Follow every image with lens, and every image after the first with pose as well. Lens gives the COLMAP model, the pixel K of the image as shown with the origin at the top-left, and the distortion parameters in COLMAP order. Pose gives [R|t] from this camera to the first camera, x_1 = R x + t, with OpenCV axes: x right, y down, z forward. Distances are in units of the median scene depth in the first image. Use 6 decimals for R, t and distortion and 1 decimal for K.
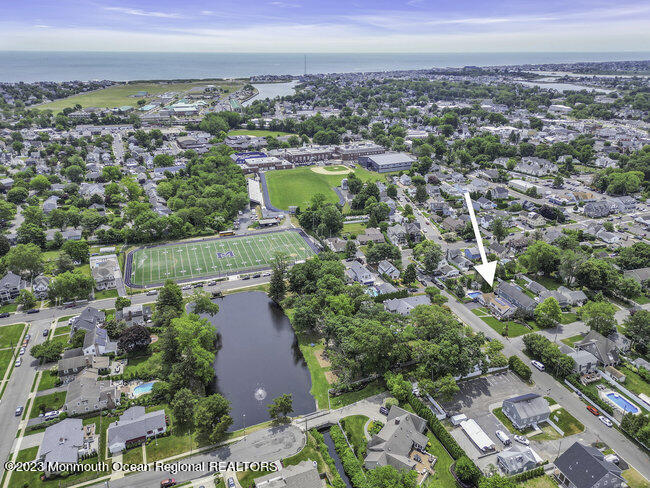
lens RADIAL K [[458.2, 0, 325.0], [0, 458.2, 244.0], [0, 0, 1]] dist [0.079684, -0.074524]
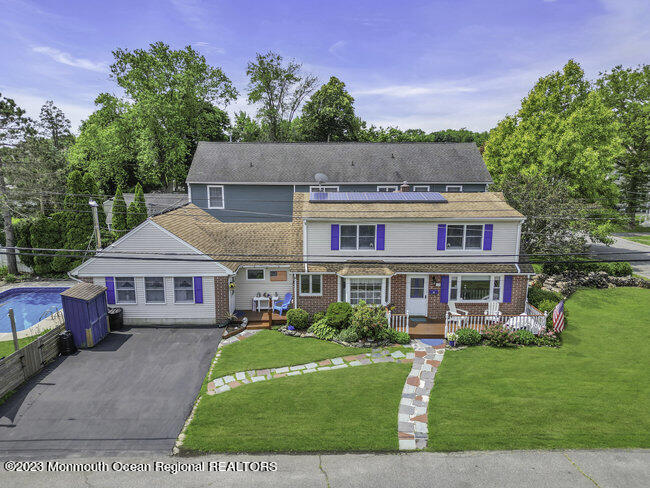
lens RADIAL K [[458.2, 0, 325.0], [0, 458.2, 244.0], [0, 0, 1]] dist [0.079684, -0.074524]
pose [[0.304046, -0.175632, 0.936328, 0.214883], [0.360978, 0.930808, 0.057380, 0.097039], [-0.881619, 0.320547, 0.346407, 0.759728]]
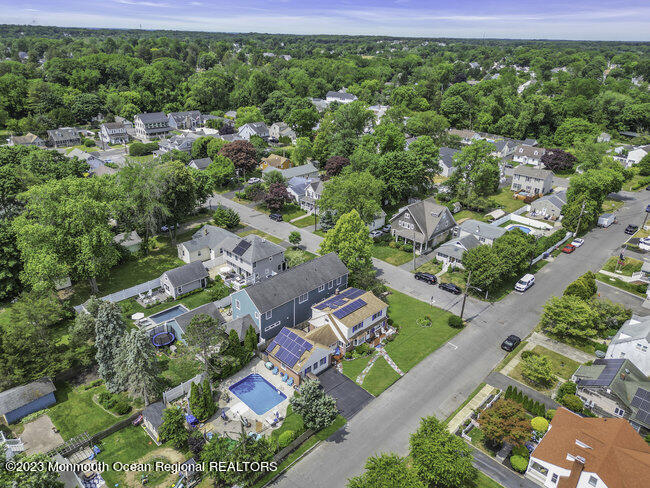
lens RADIAL K [[462.5, 0, 325.0], [0, 462.5, 244.0], [0, 0, 1]] dist [0.076481, -0.073808]
pose [[-0.447505, -0.377027, 0.810919, 0.105346], [0.316897, 0.781085, 0.538036, -0.073247], [-0.836251, 0.497752, -0.230061, 0.829729]]
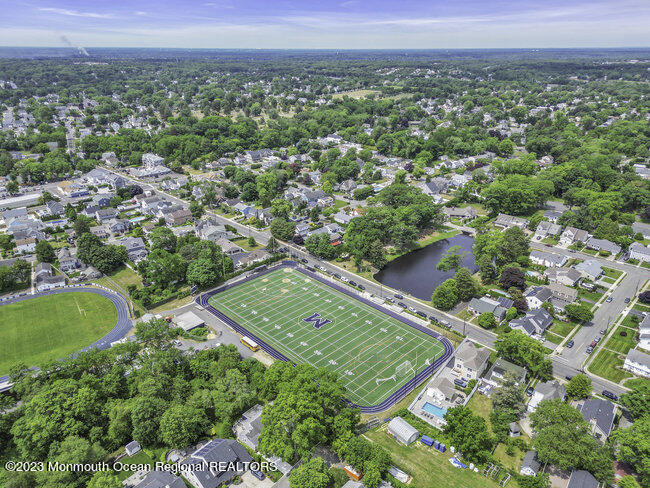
lens RADIAL K [[462.5, 0, 325.0], [0, 462.5, 244.0], [0, 0, 1]] dist [0.076481, -0.073808]
pose [[-0.428324, -0.353697, 0.831527, -0.809150], [0.341572, 0.788563, 0.511367, -0.455710], [-0.836581, 0.503057, -0.216947, 1.117228]]
